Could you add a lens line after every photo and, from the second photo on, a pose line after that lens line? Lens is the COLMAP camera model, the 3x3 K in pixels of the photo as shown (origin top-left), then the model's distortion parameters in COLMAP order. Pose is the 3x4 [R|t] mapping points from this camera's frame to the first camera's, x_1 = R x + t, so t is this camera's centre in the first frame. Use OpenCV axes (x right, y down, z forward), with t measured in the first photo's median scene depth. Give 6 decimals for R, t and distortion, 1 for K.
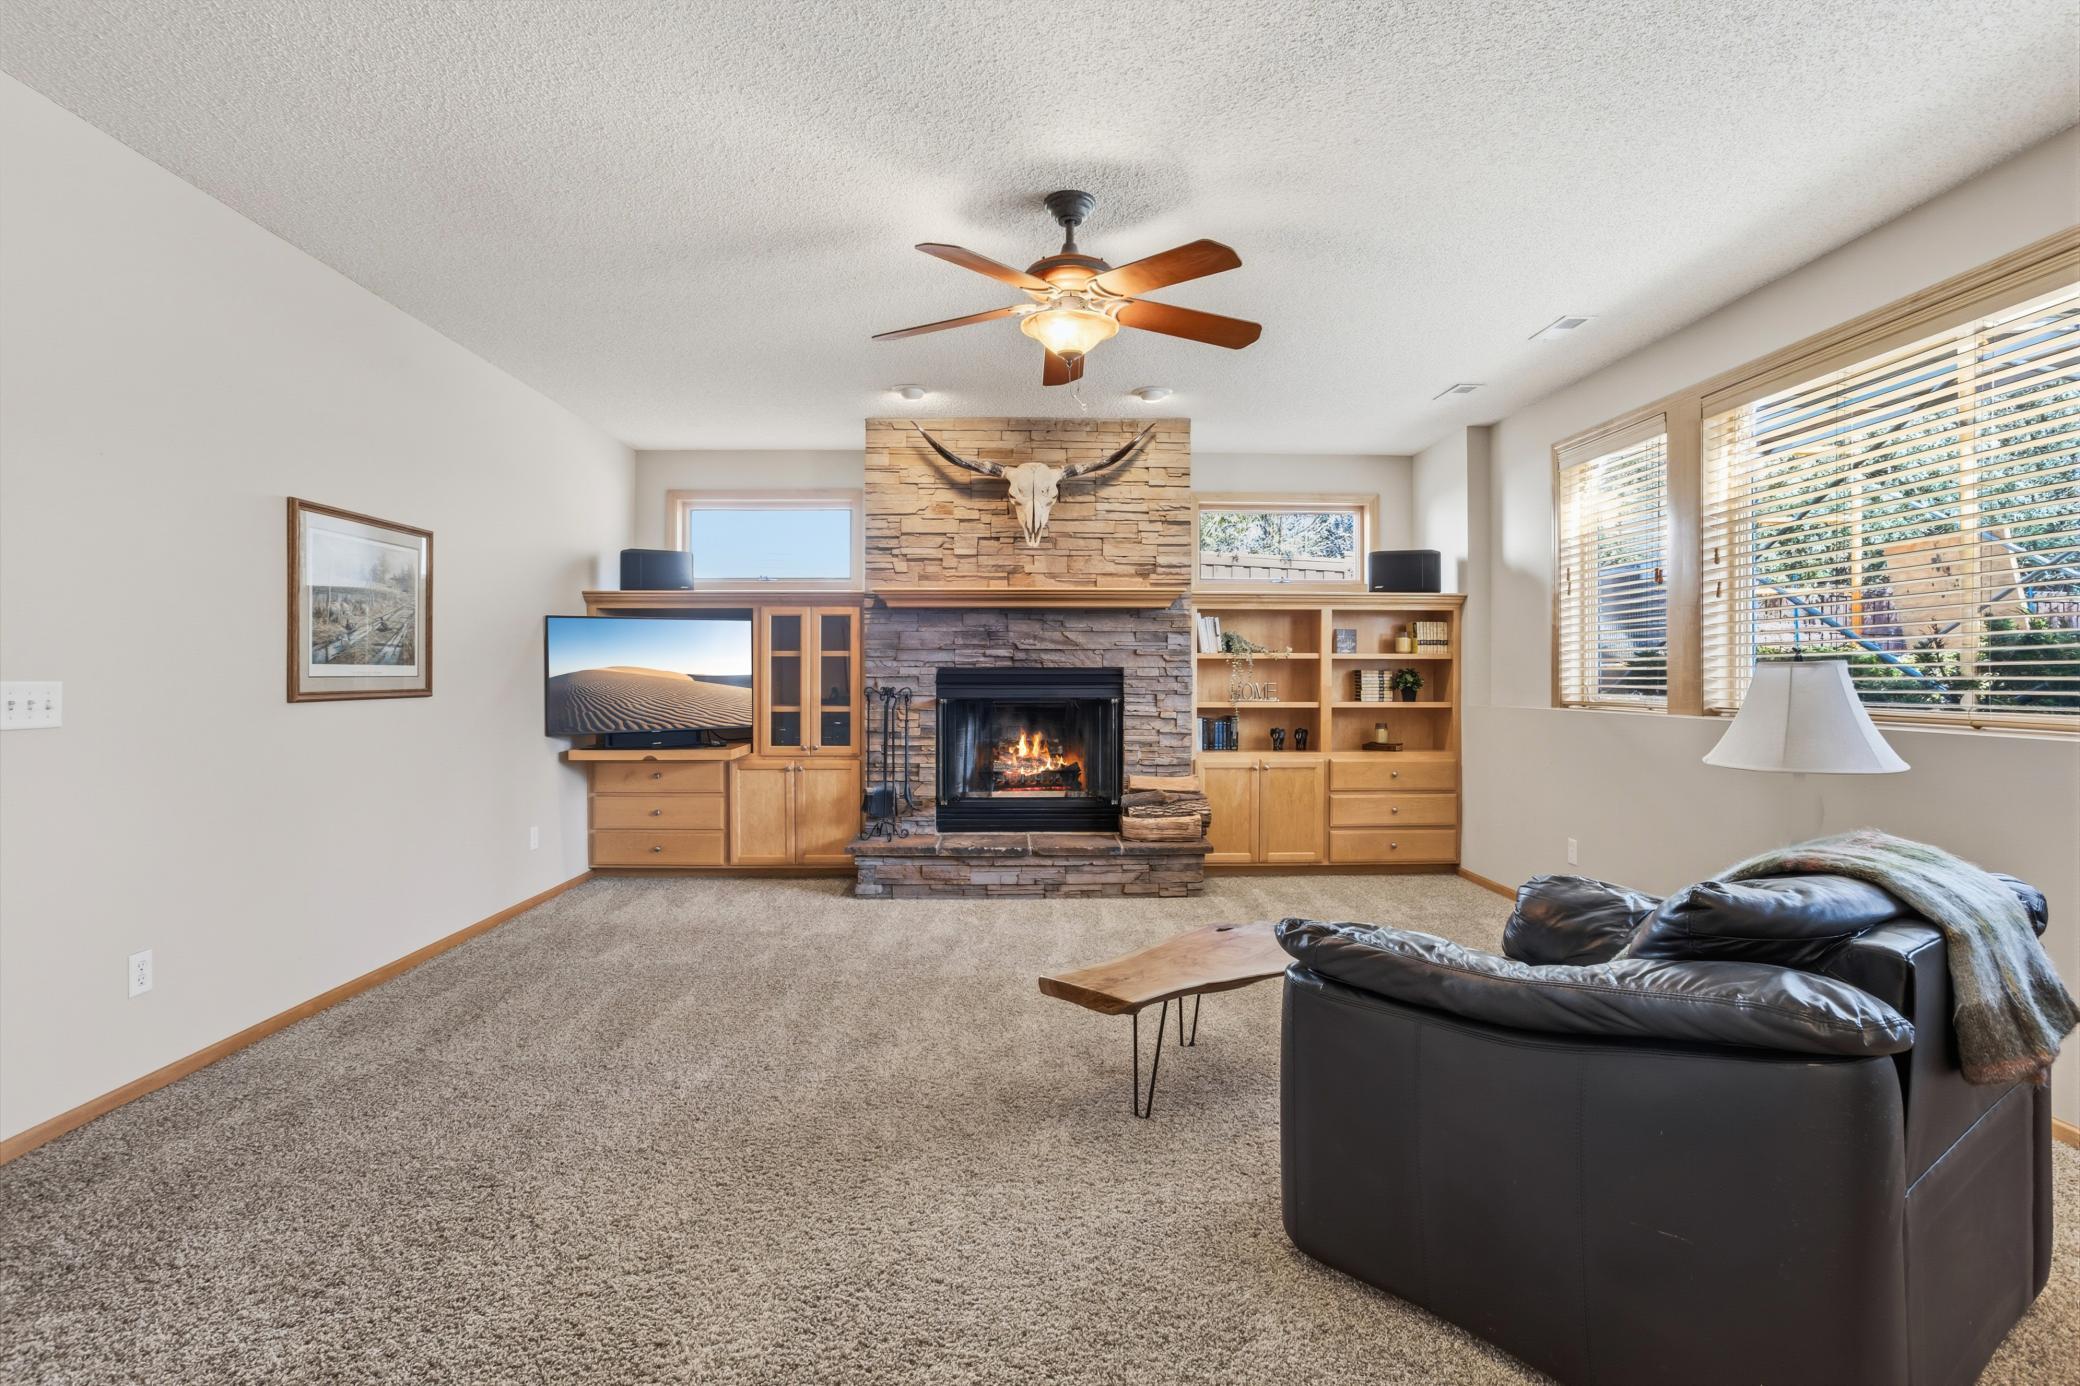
lens RADIAL K [[1011.6, 0, 1041.9], [0, 1011.6, 672.8], [0, 0, 1]] dist [-0.016169, 0.003071]
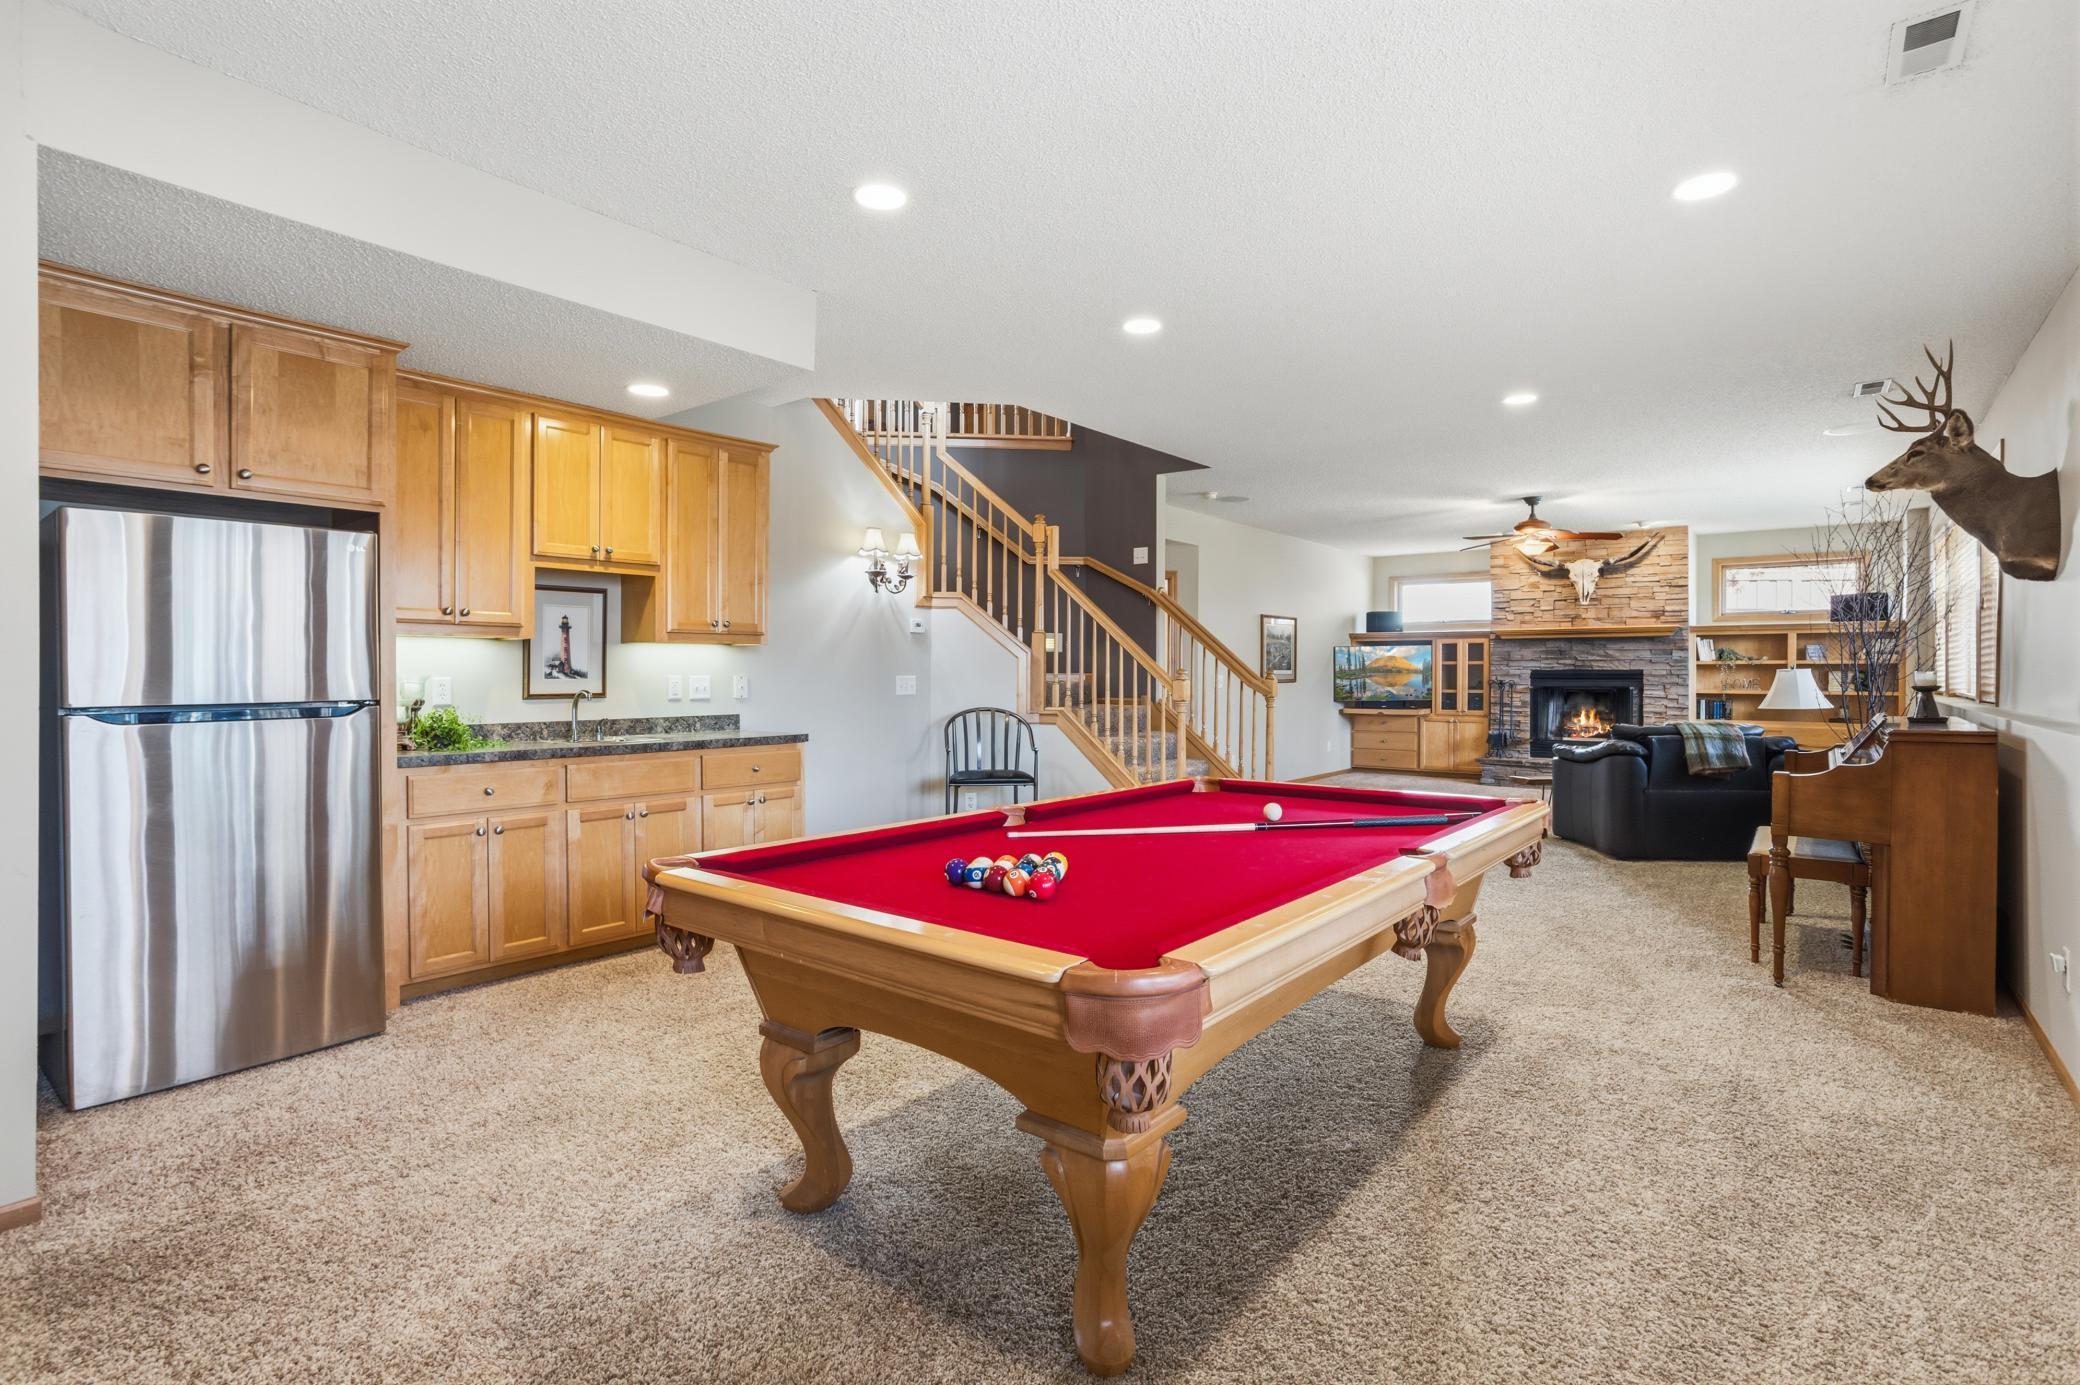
lens RADIAL K [[1011.6, 0, 1040.5], [0, 1011.6, 675.7], [0, 0, 1]] dist [-0.016169, 0.003071]
pose [[0.767816, 0.002028, -0.640667, 0.397666], [0.000710, 0.999992, 0.004016, -0.002724], [0.640670, -0.003539, 0.767809, -1.025192]]
